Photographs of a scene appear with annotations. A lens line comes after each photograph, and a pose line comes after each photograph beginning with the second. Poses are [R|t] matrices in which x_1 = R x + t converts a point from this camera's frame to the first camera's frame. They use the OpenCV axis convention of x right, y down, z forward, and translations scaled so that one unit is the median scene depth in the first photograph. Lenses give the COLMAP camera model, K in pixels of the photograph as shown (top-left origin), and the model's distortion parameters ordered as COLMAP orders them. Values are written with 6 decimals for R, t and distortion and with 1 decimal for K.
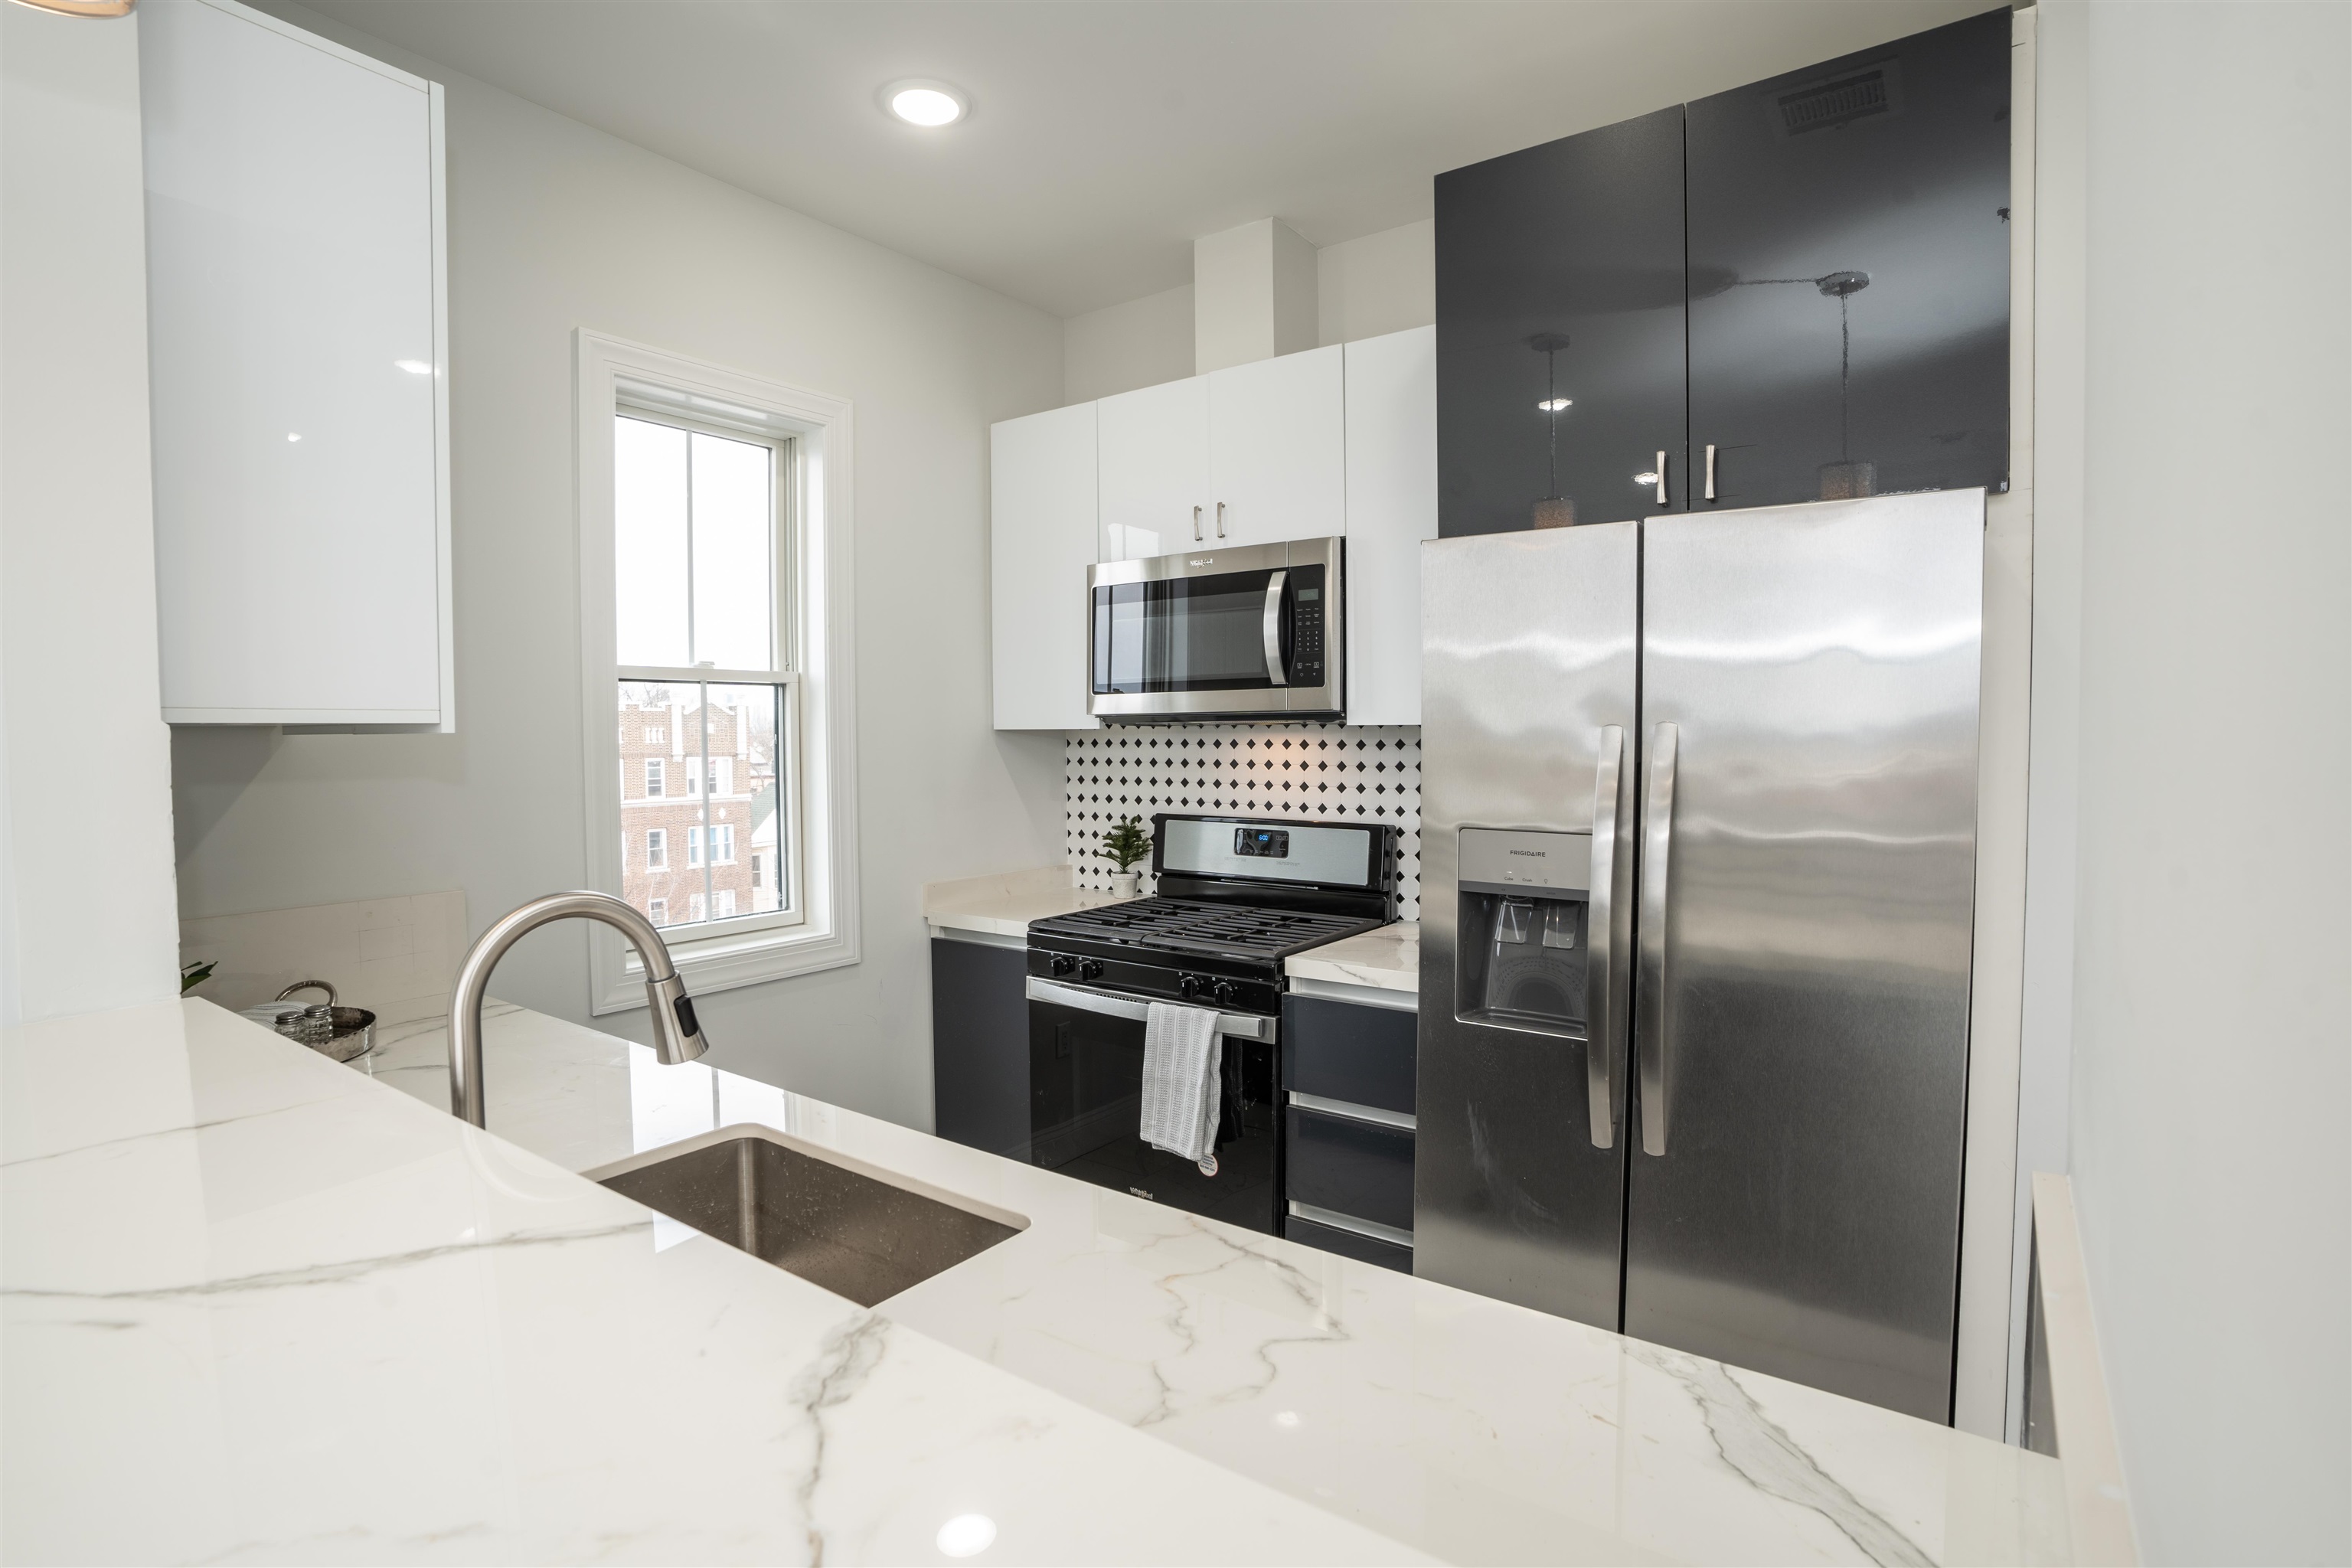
lens RADIAL K [[1158.3, 0, 1208.2], [0, 1158.3, 787.9], [0, 0, 1]] dist [-0.041416, 0.000065]
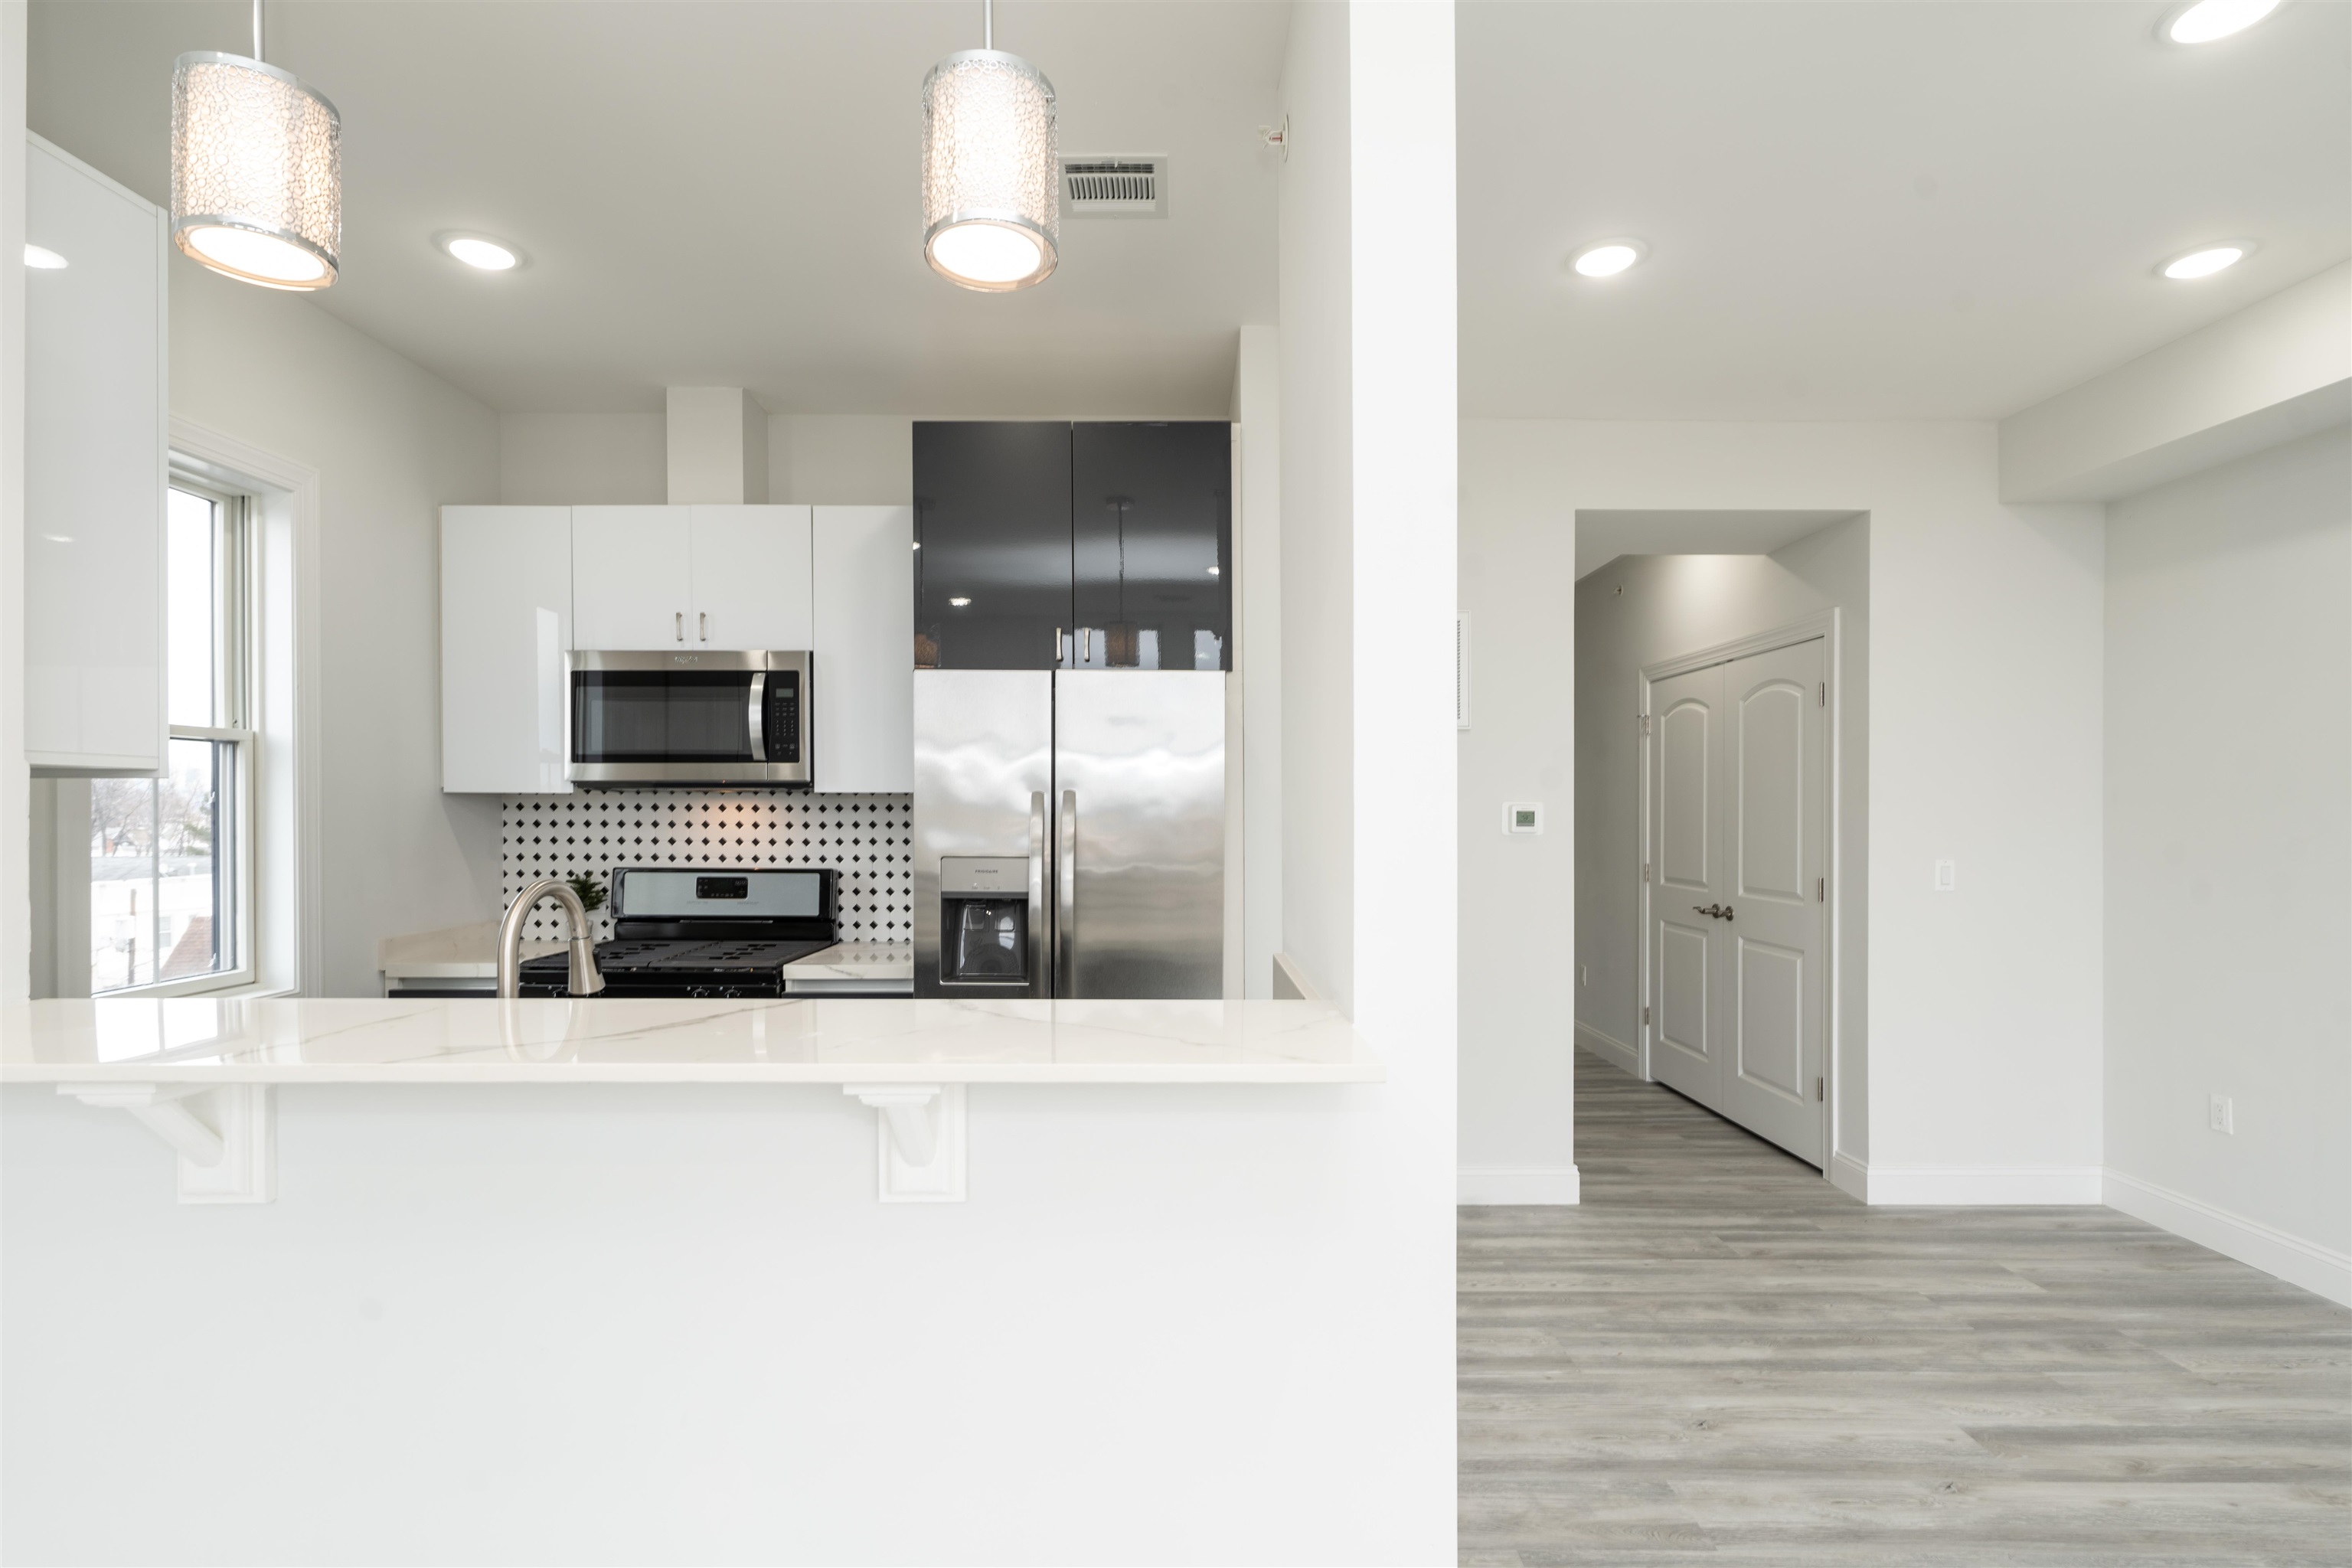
lens RADIAL K [[1118.4, 0, 1174.9], [0, 1118.4, 821.3], [0, 0, 1]] dist [0.028312, 0.000102]
pose [[0.803903, 0.000586, 0.594760, -0.300803], [0.022215, 0.999272, -0.031012, 0.026603], [-0.594345, 0.038144, 0.803305, -0.268596]]
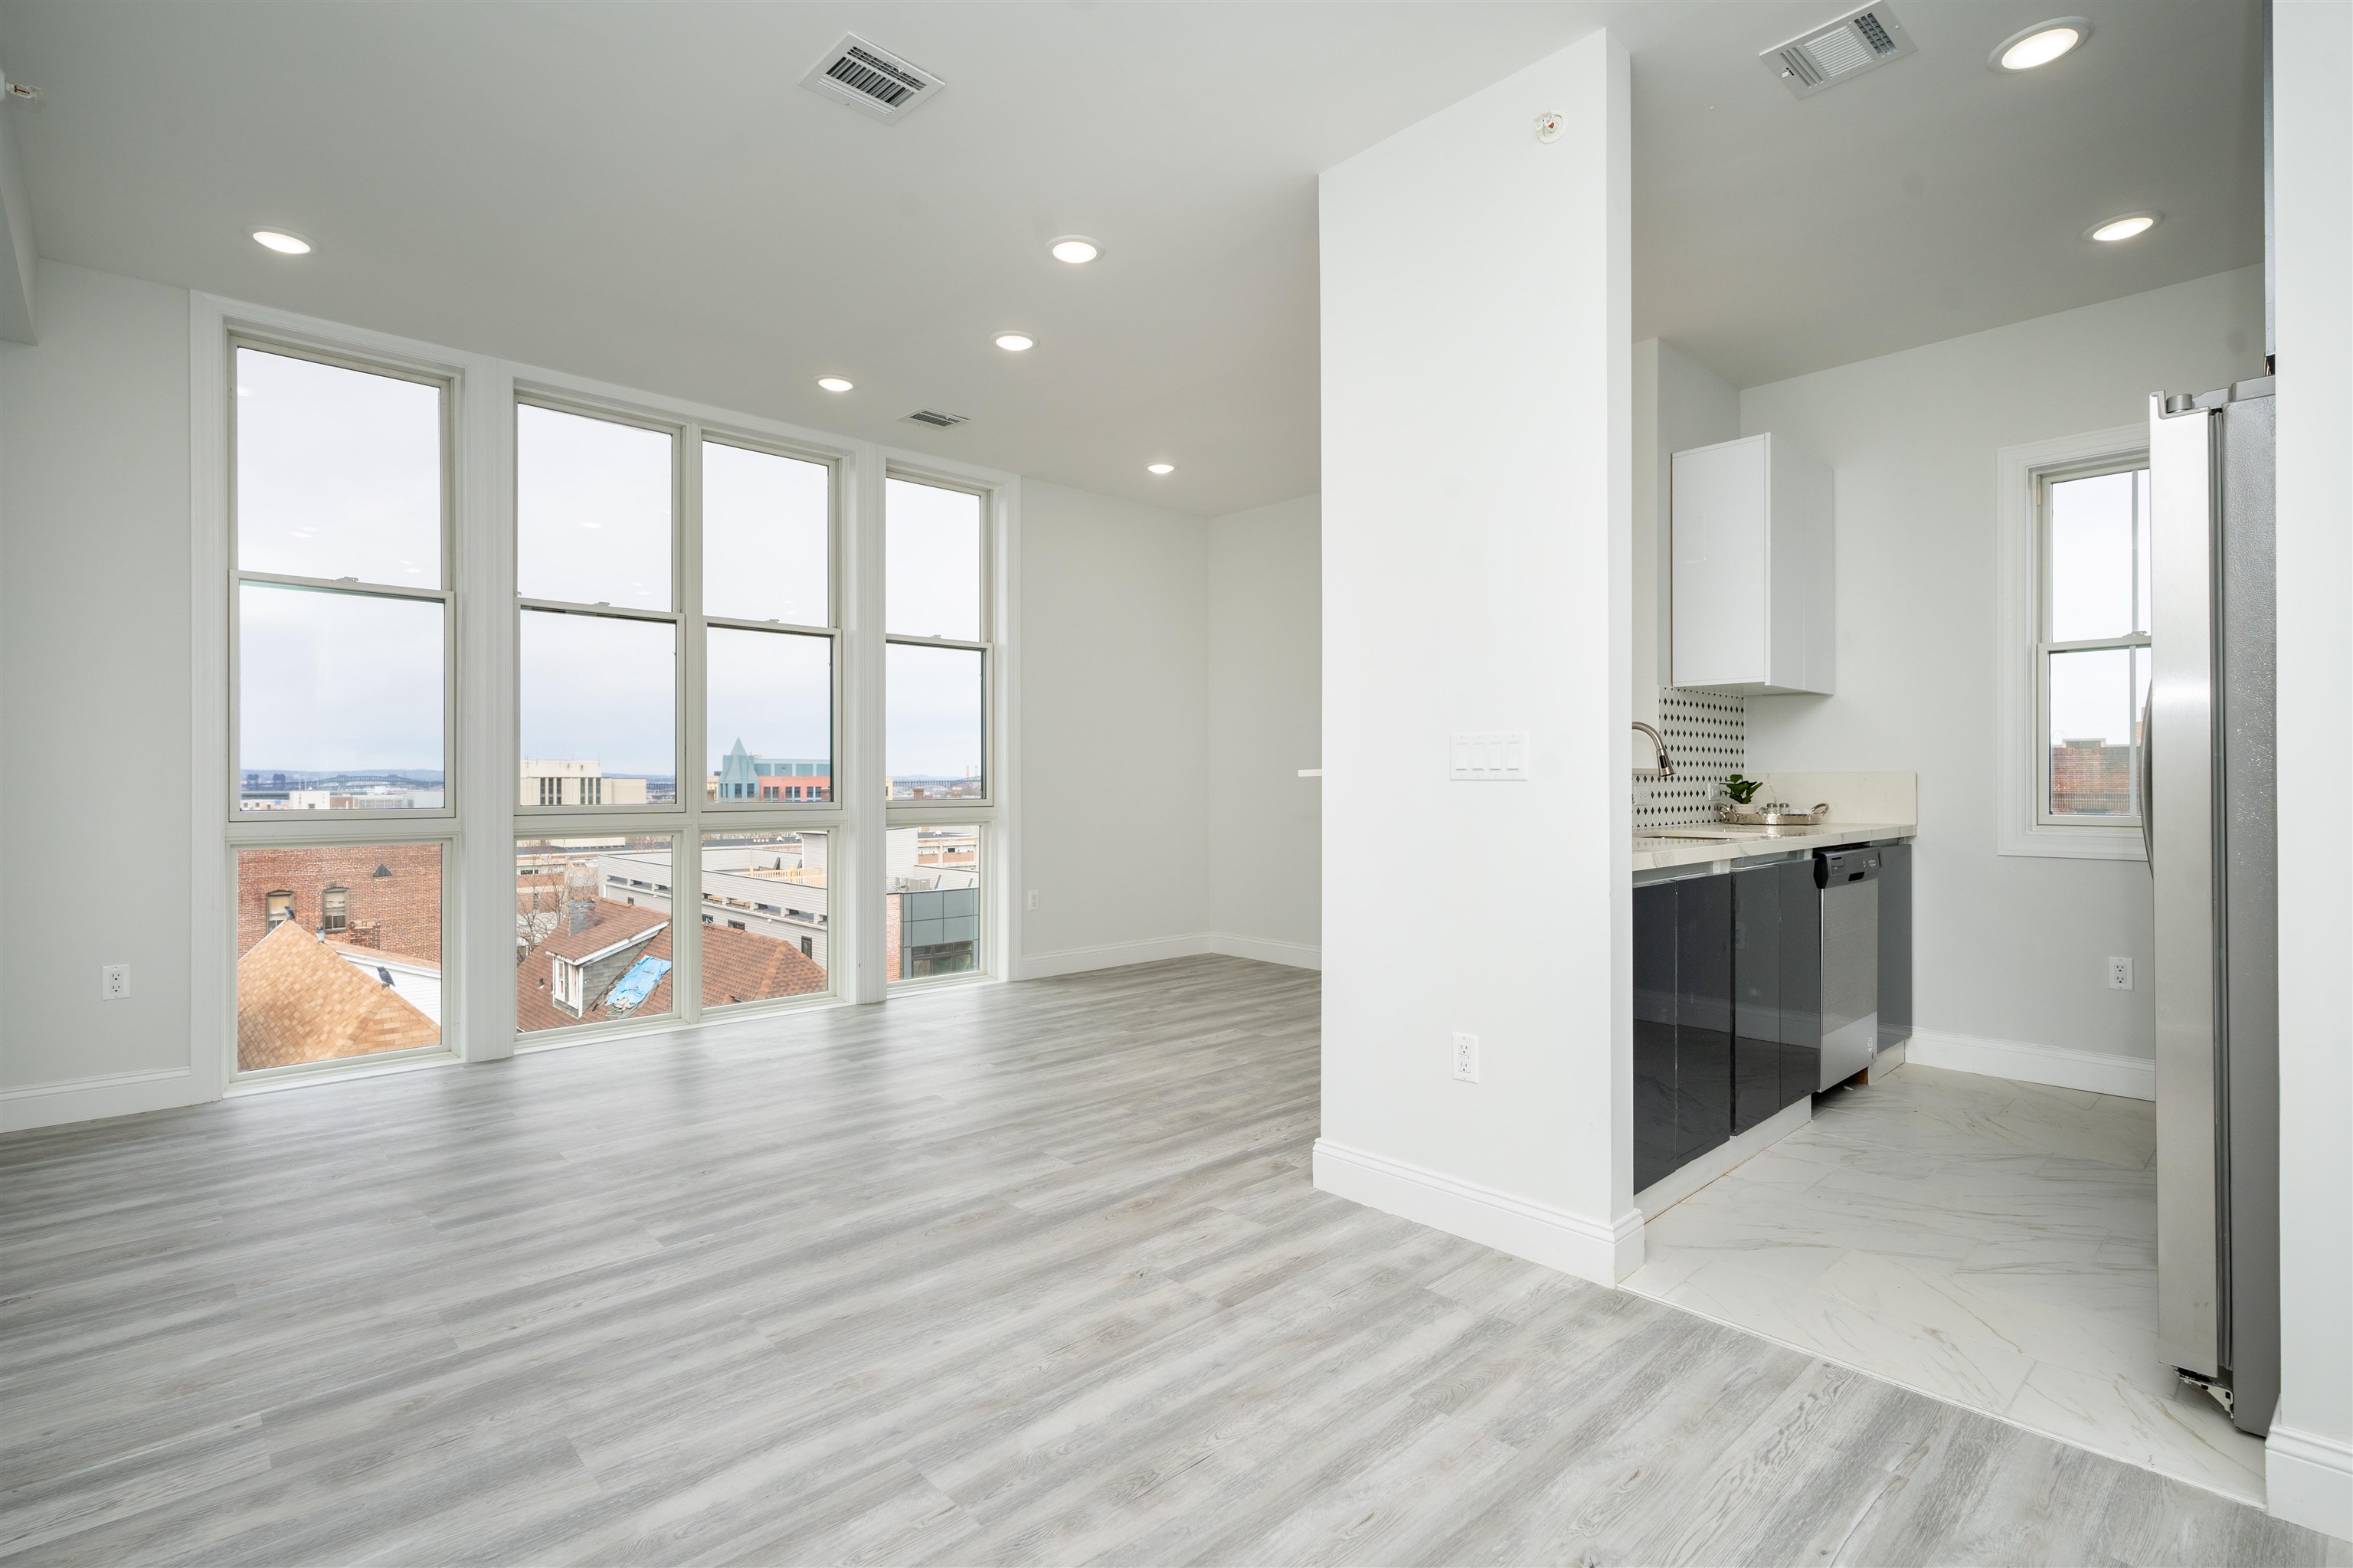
lens RADIAL K [[1125.7, 0, 1176.5], [0, 1125.7, 784.0], [0, 0, 1]] dist [-0.000284, 0.000069]
pose [[-0.190084, 0.003242, -0.981762, 1.088854], [-0.039091, 0.999177, 0.010869, 0.104177], [0.980989, 0.040444, -0.189801, 0.099380]]
